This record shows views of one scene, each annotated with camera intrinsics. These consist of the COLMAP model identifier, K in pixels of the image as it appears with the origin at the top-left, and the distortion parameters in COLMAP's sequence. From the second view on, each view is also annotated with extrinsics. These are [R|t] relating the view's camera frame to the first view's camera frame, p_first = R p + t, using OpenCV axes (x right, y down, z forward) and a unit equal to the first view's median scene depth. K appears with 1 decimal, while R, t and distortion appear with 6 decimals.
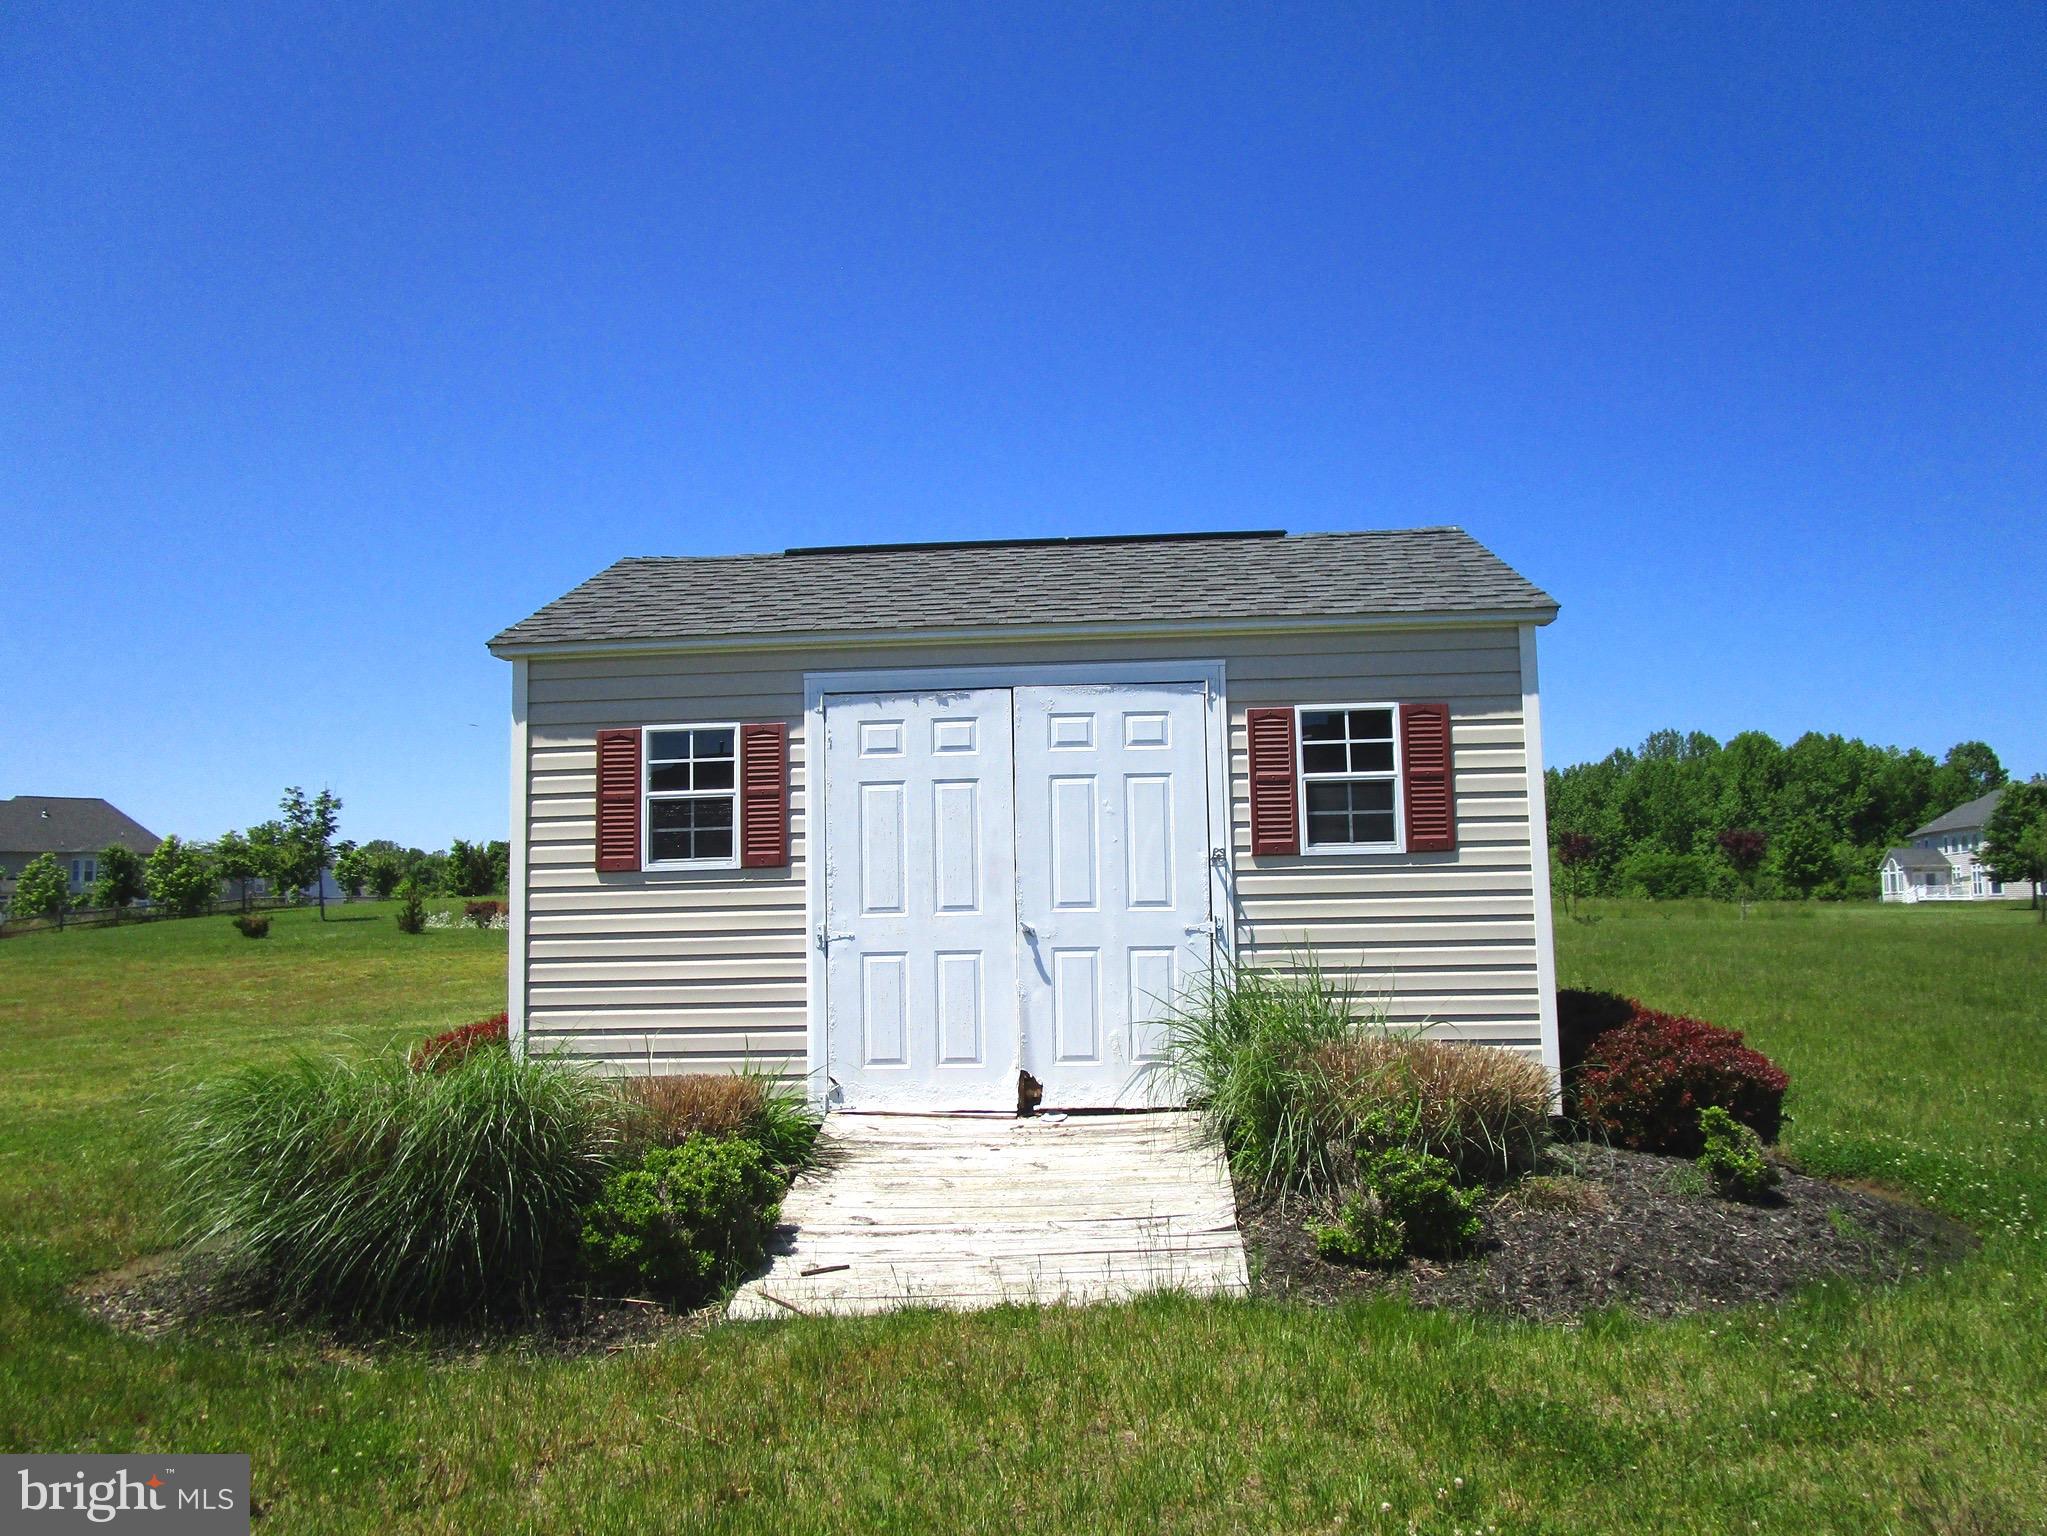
lens RADIAL K [[1447.6, 0, 1023.5], [0, 1447.6, 768.0], [0, 0, 1]] dist [-0.007434, -0.001763]
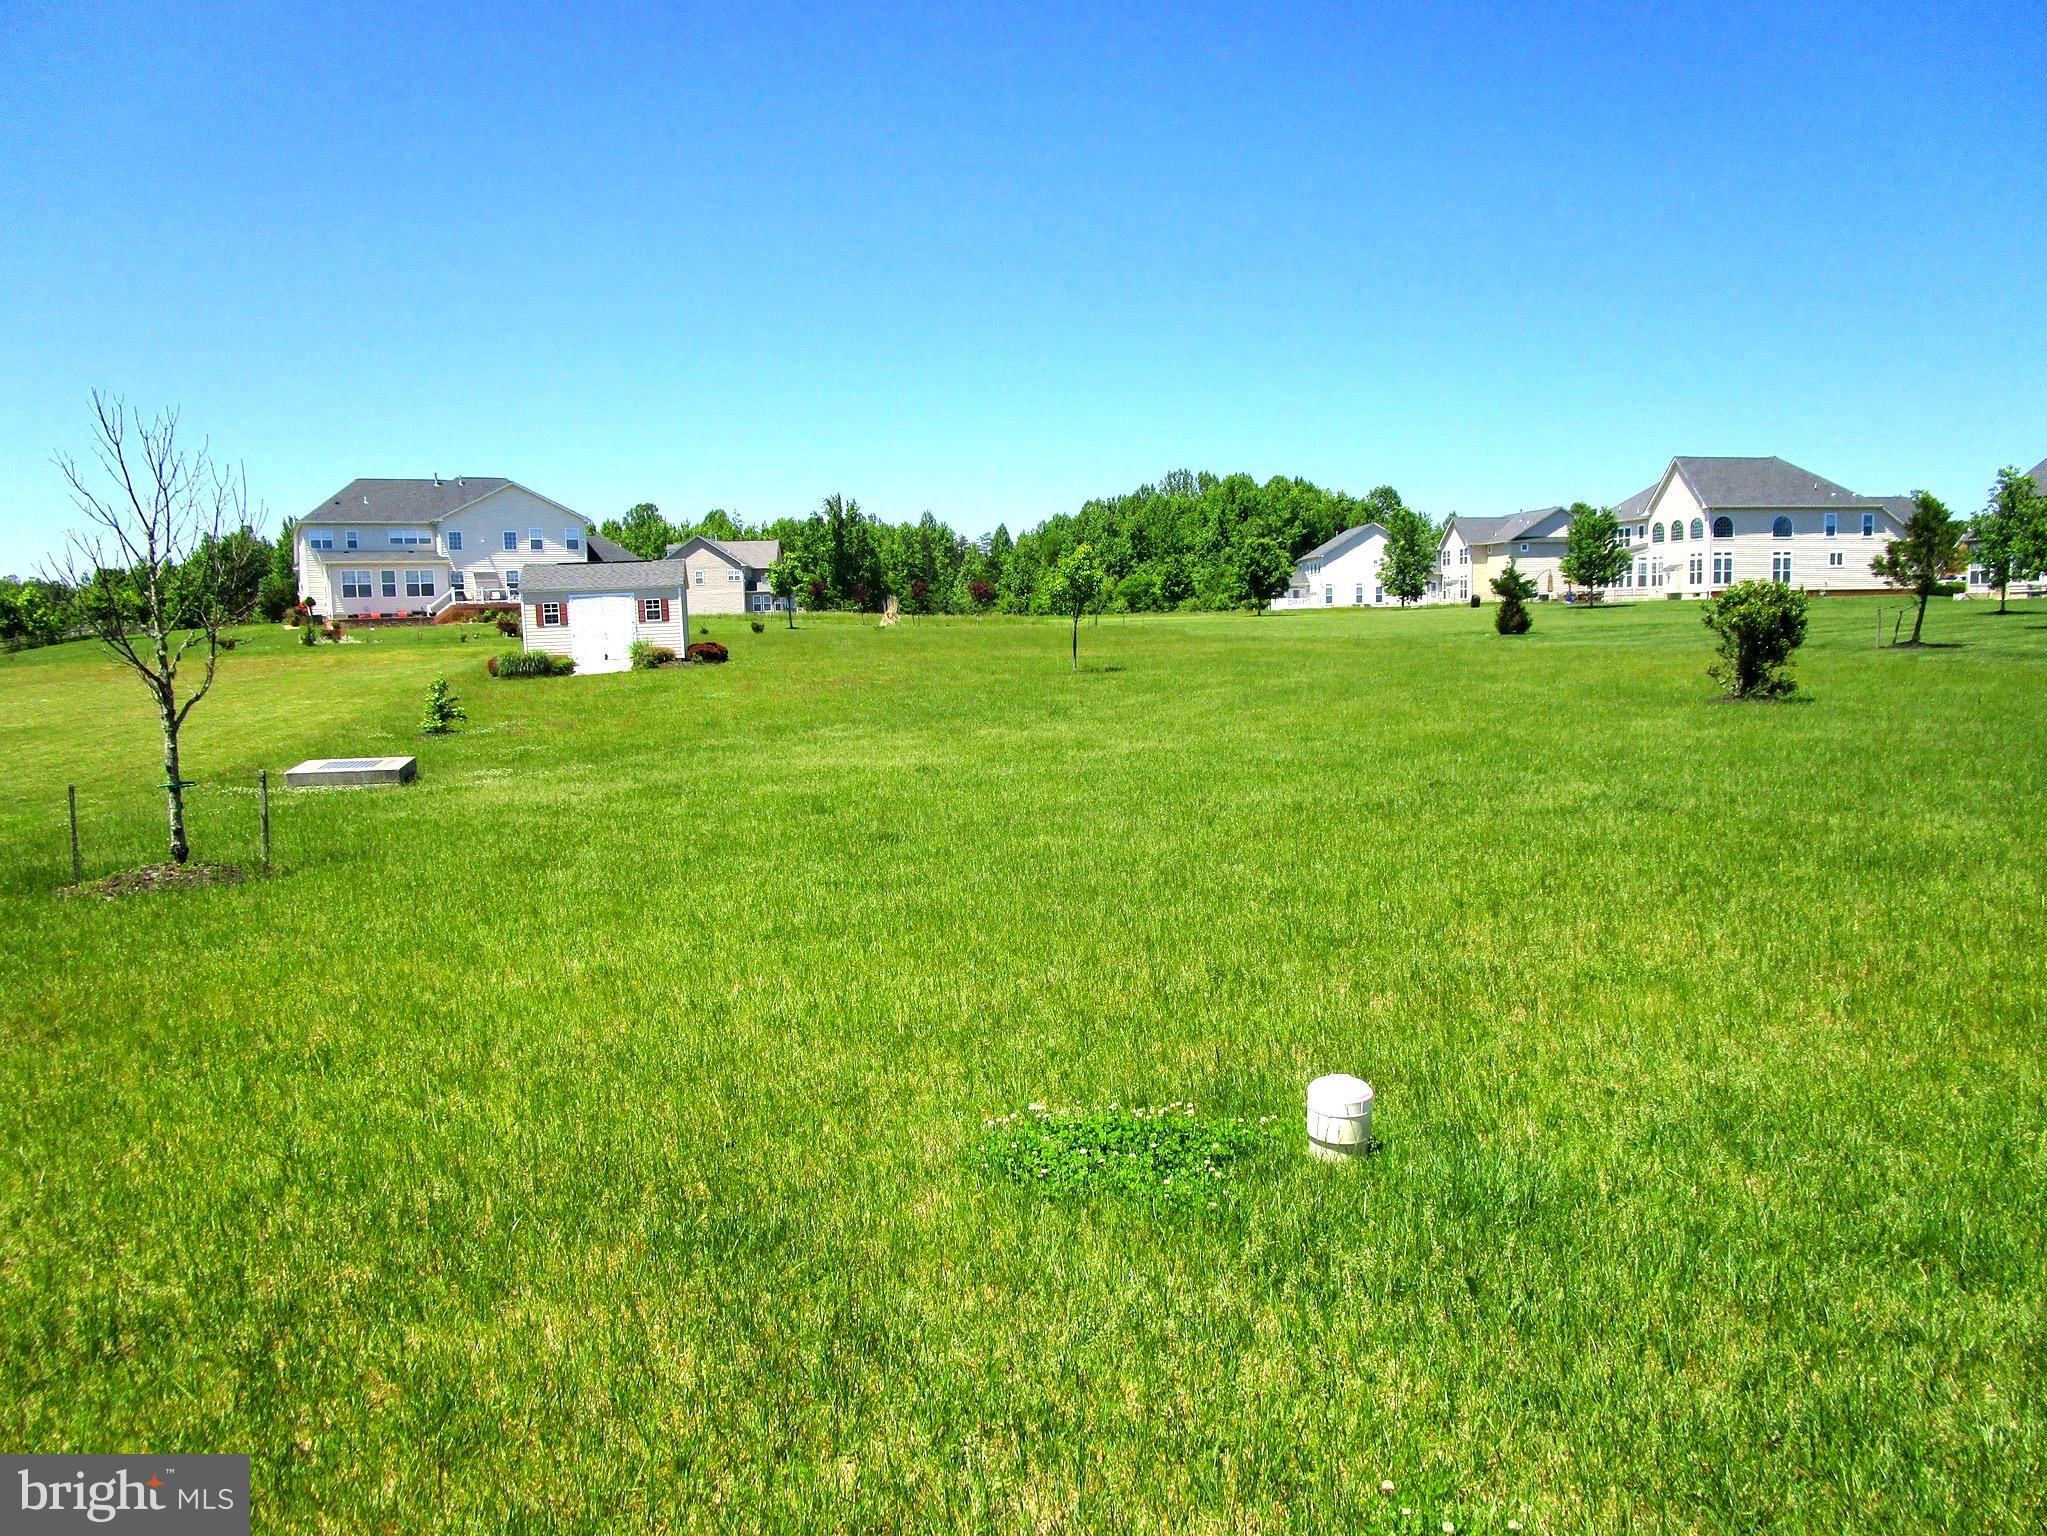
lens RADIAL K [[1447.6, 0, 1023.5], [0, 1447.6, 768.0], [0, 0, 1]] dist [-0.007434, -0.001763]
pose [[0.969230, -0.040693, 0.242769, 0.008686], [-0.008151, 0.980395, 0.196874, -0.023113], [-0.246021, -0.192795, 0.949897, -0.225579]]
